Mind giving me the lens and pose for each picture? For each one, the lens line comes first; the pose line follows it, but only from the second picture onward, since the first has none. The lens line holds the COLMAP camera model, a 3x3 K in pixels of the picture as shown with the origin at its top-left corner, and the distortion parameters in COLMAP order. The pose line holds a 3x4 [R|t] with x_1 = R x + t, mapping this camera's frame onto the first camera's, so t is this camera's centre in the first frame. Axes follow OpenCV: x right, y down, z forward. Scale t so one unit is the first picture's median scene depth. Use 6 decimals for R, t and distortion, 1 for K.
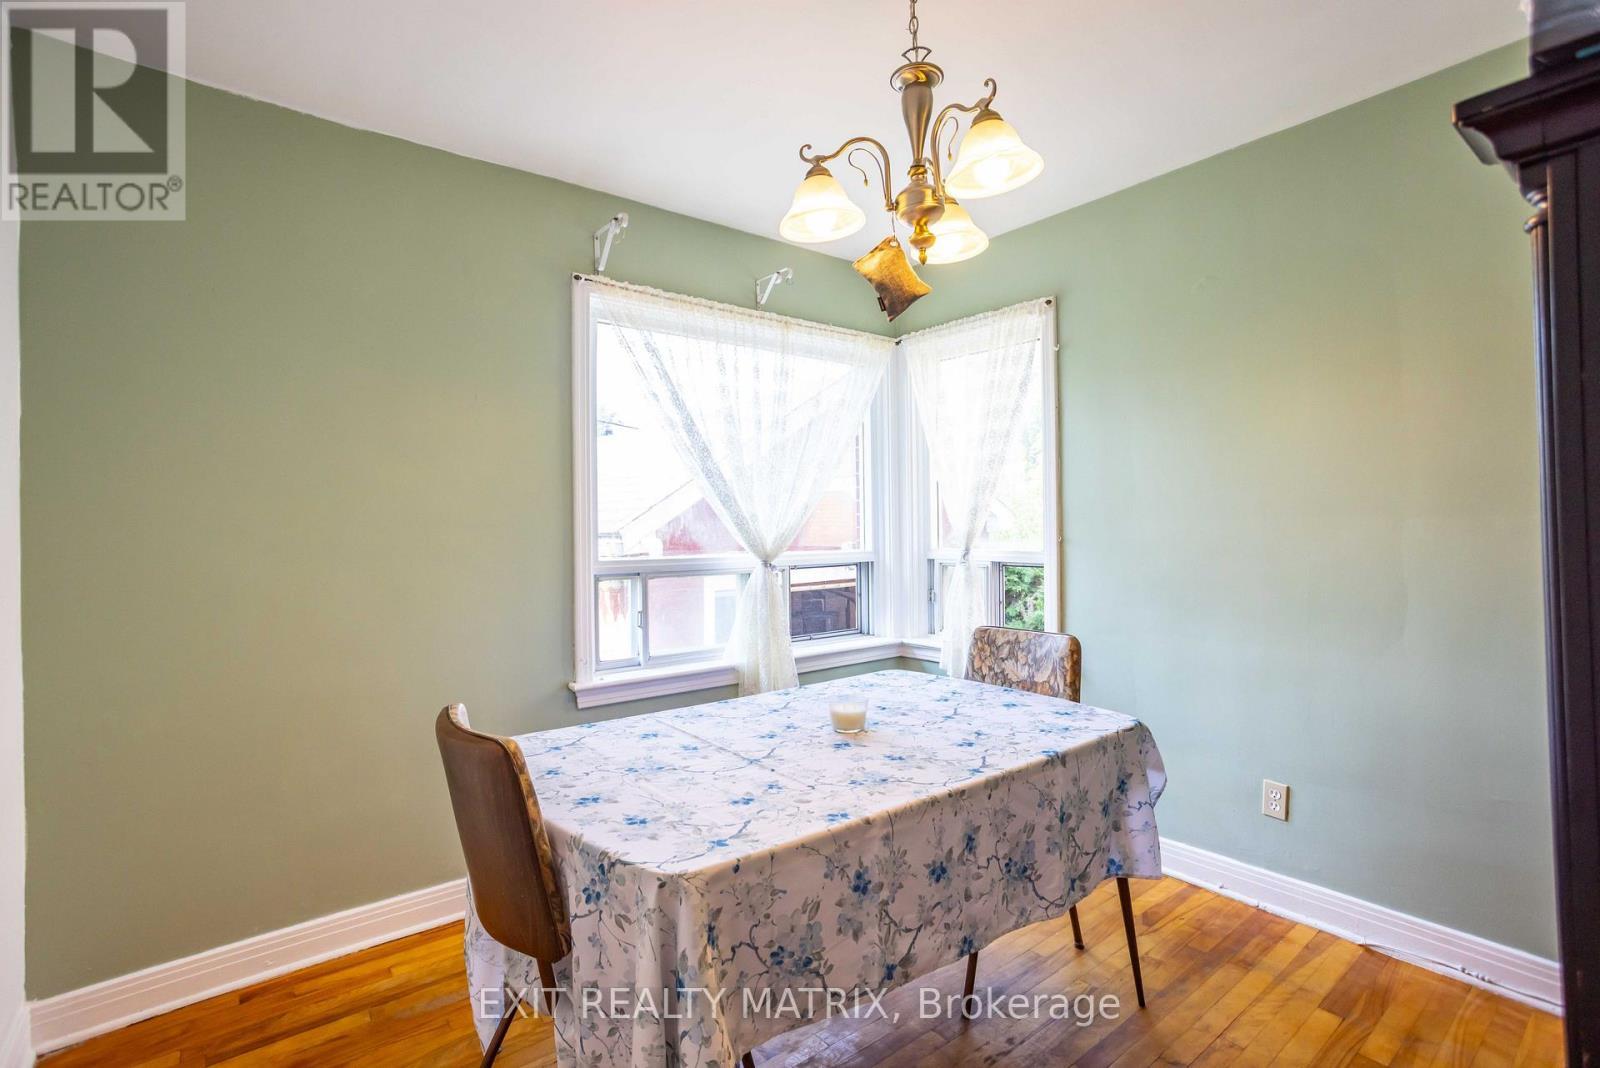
lens RADIAL K [[745.3, 0, 779.1], [0, 745.3, 532.3], [0, 0, 1]] dist [-0.038774, 0.029190]
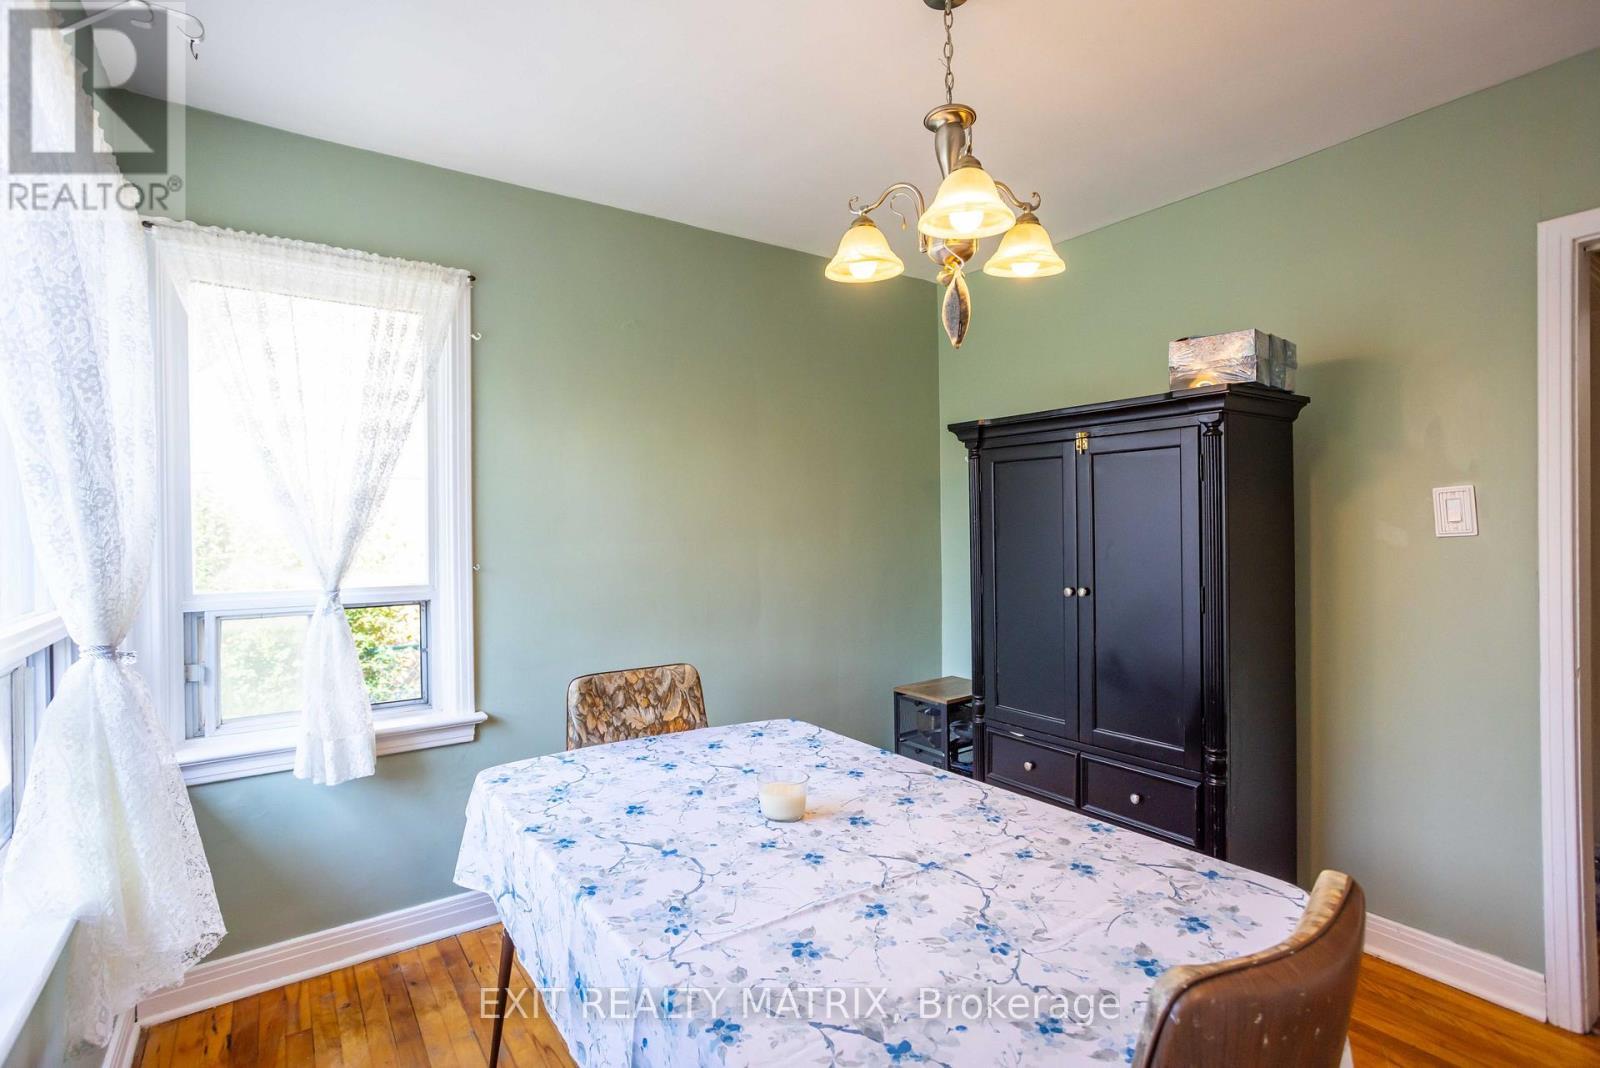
lens RADIAL K [[765.7, 0, 800.0], [0, 765.7, 534.0], [0, 0, 1]] dist [-0.043233, 0.031400]
pose [[0.055111, 0.003138, 0.998475, -0.601493], [0.018543, 0.999819, -0.004165, -0.023747], [-0.998308, 0.018744, 0.055042, 0.794624]]
